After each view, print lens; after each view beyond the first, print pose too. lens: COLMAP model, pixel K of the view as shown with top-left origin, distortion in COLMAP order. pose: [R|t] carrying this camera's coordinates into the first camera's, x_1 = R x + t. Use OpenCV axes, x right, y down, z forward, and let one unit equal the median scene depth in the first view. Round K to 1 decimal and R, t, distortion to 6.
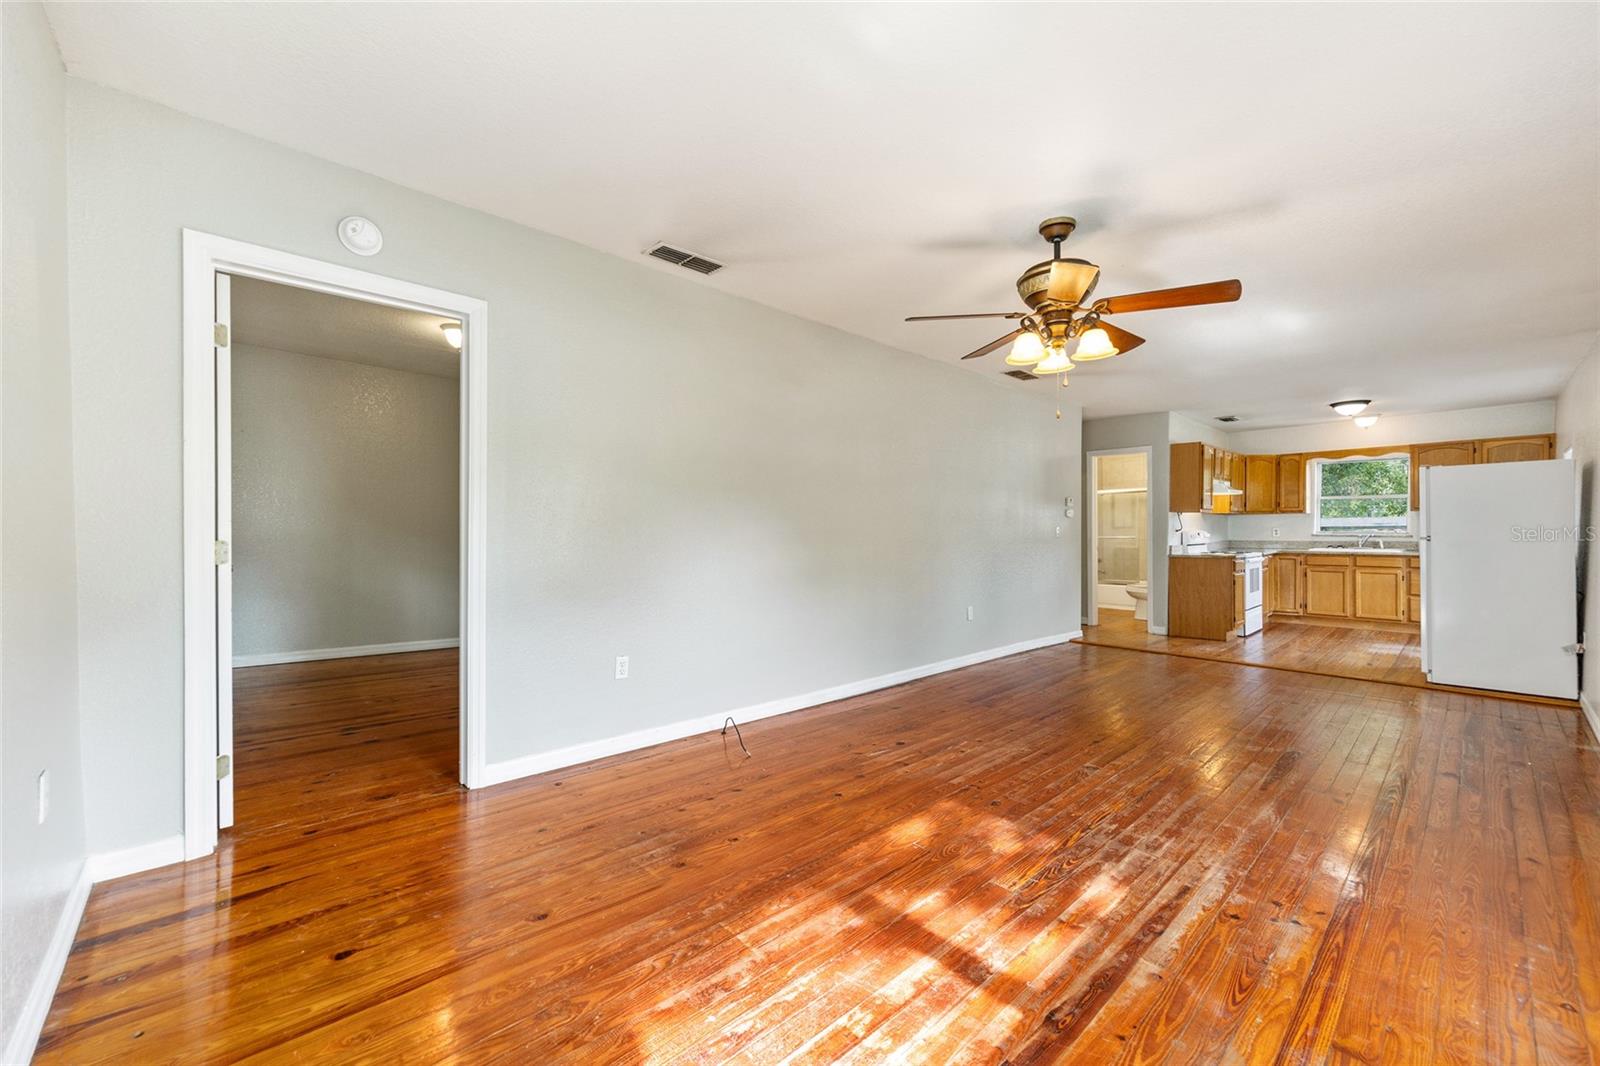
lens RADIAL K [[643.8, 0, 798.0], [0, 643.8, 532.4], [0, 0, 1]] dist [-0.005677, 0.002780]
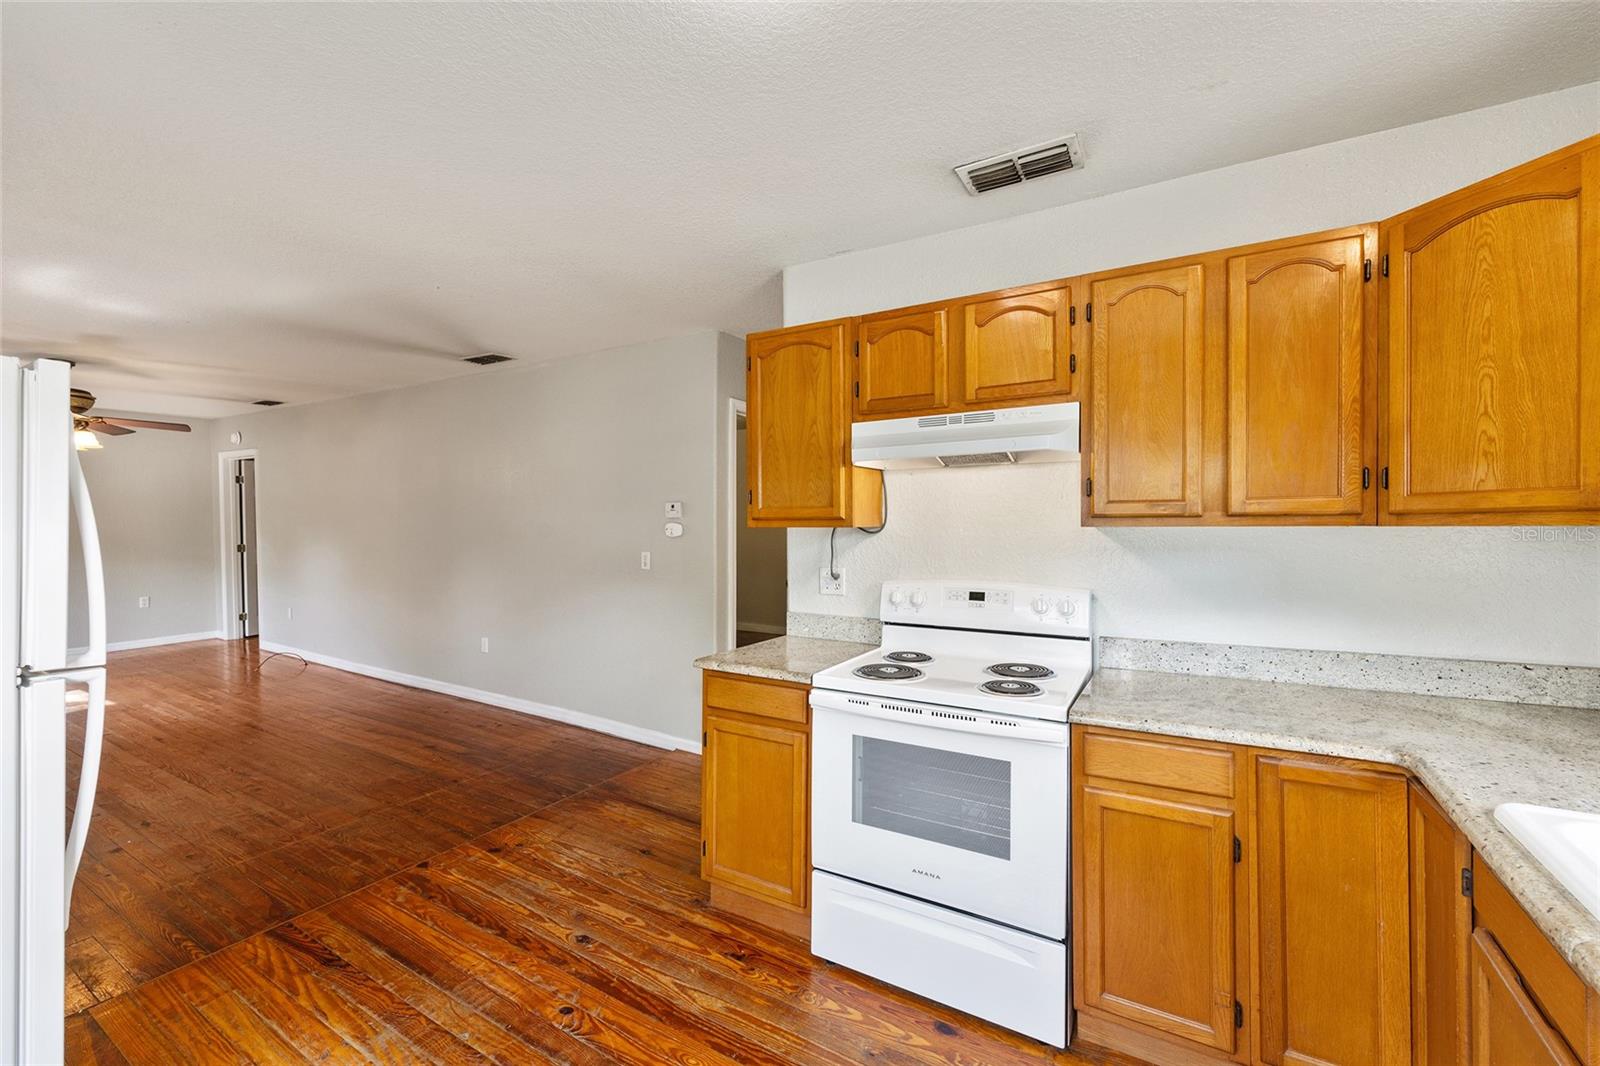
lens RADIAL K [[643.8, 0, 803.8], [0, 643.8, 537.3], [0, 0, 1]] dist [-0.005677, 0.002780]
pose [[0.287148, 0.013476, -0.957792, 1.035060], [-0.012010, 0.999873, 0.010467, -0.031881], [0.957811, 0.008498, 0.287273, 0.972272]]
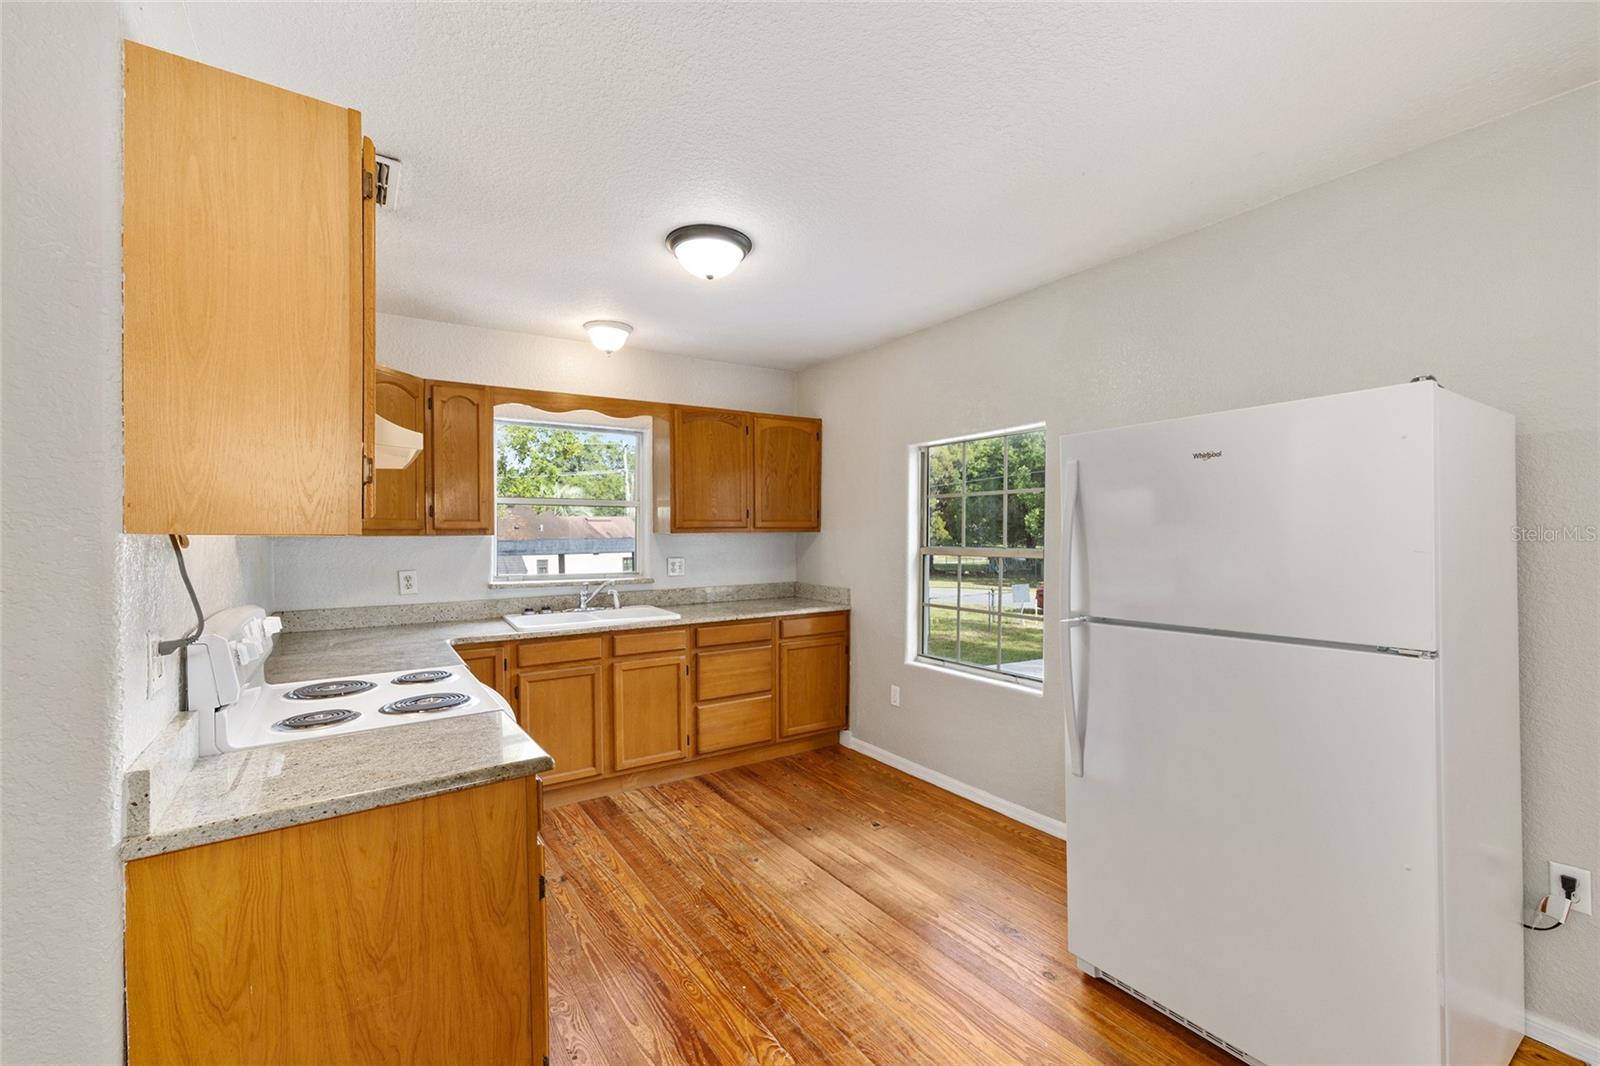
lens RADIAL K [[643.8, 0, 793.5], [0, 643.8, 541.9], [0, 0, 1]] dist [-0.005677, 0.002780]
pose [[0.155774, -0.007926, 0.987761, 0.506318], [0.015406, 0.999866, 0.005594, -0.030701], [-0.987673, 0.014346, 0.155875, 0.908993]]
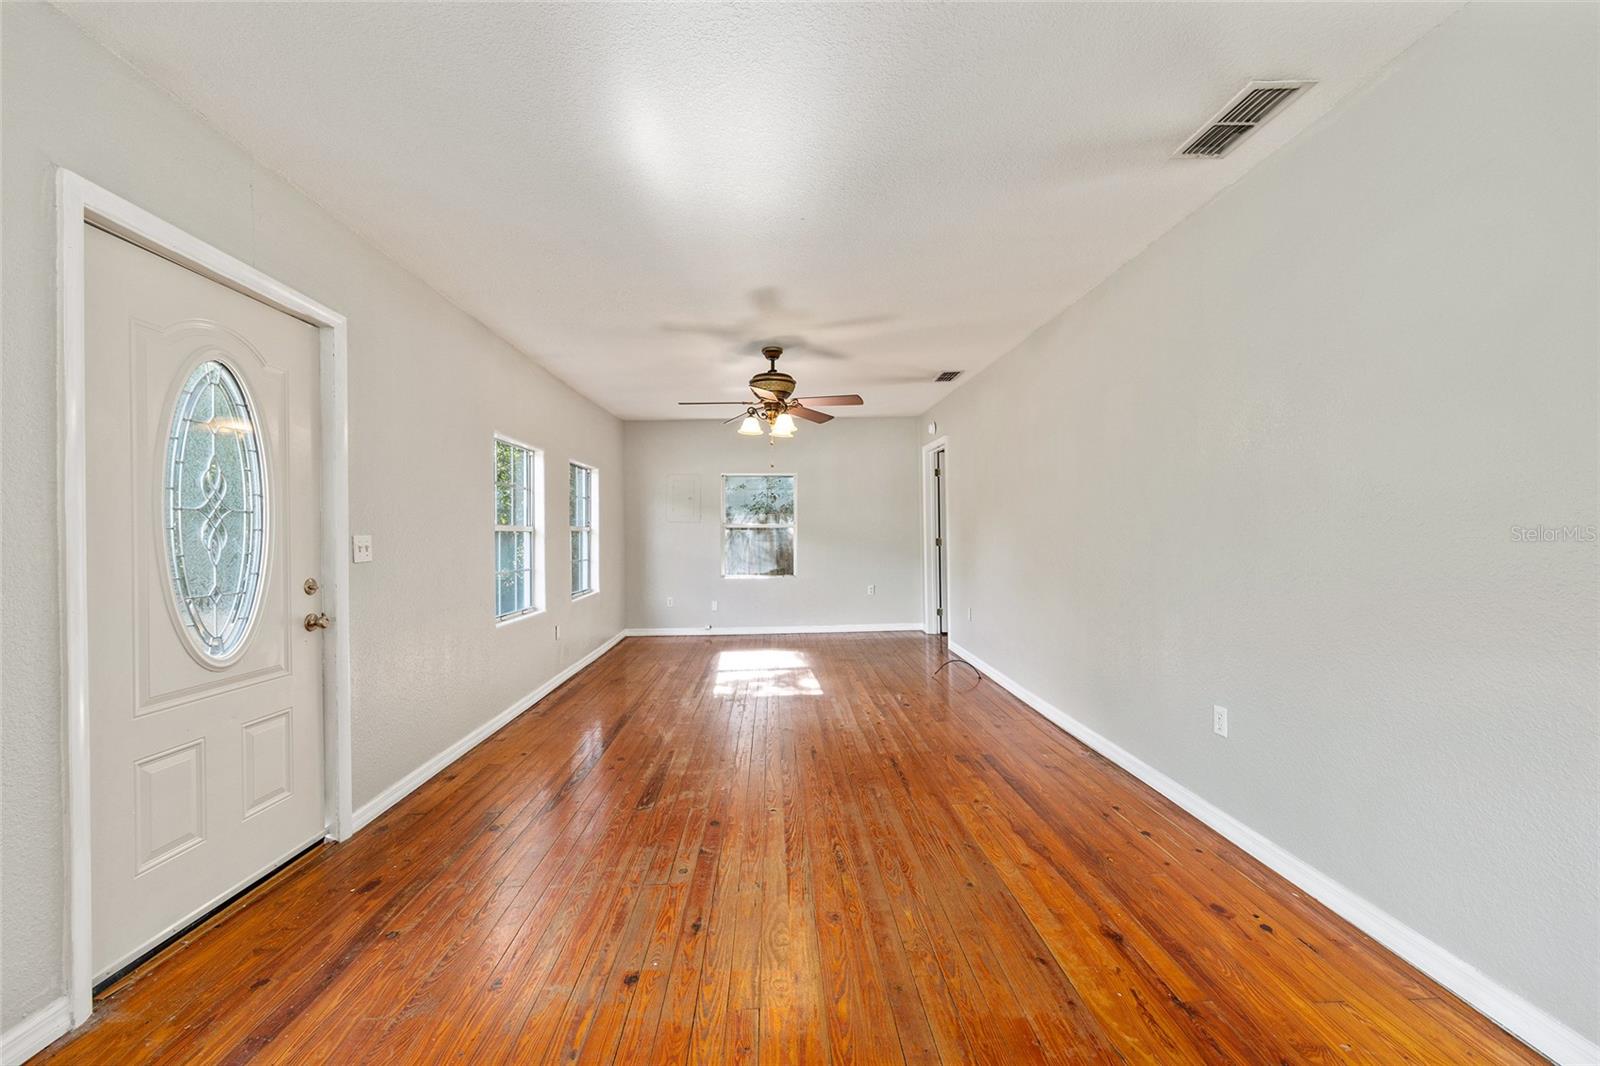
lens RADIAL K [[643.8, 0, 796.3], [0, 643.8, 533.4], [0, 0, 1]] dist [-0.005677, 0.002780]
pose [[-0.655340, -0.000934, -0.755334, 0.673546], [-0.005298, 0.999980, 0.003360, -0.006034], [0.755316, 0.006203, -0.655332, 0.892419]]
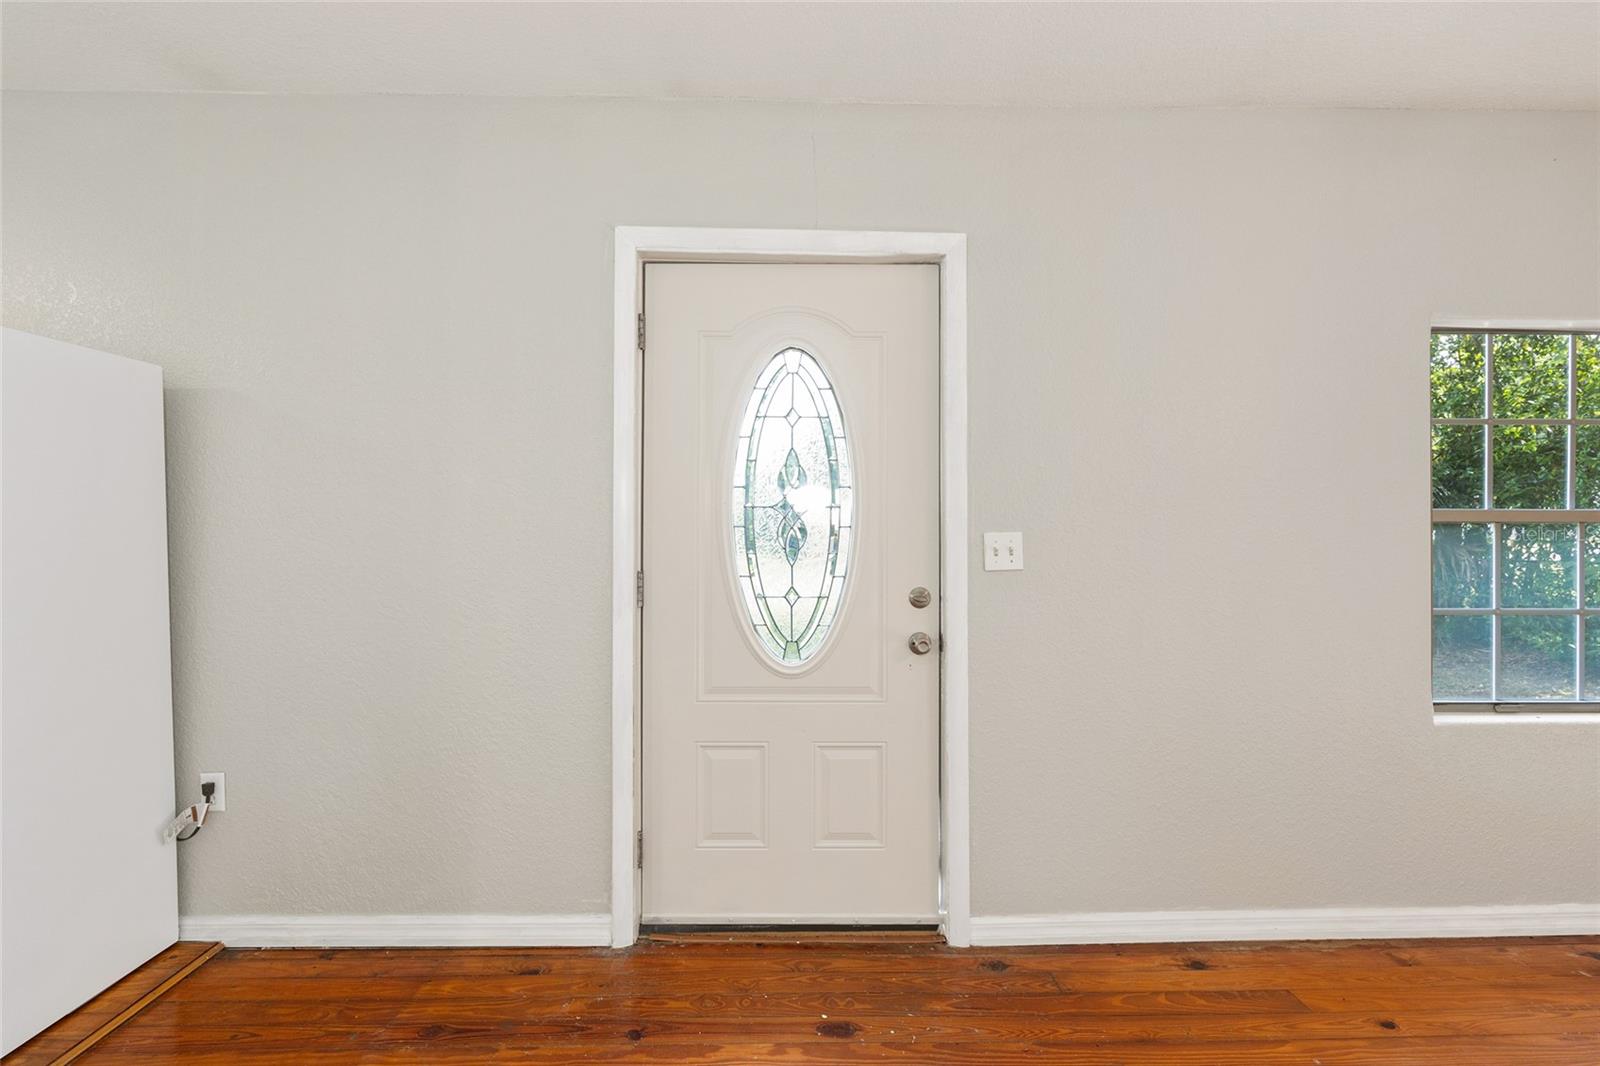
lens RADIAL K [[643.8, 0, 806.5], [0, 643.8, 530.7], [0, 0, 1]] dist [-0.005677, 0.002780]
pose [[-0.740263, -0.002775, 0.672311, 0.412724], [0.009833, 0.999840, 0.014954, -0.008188], [-0.672245, 0.017681, -0.740118, 0.684139]]
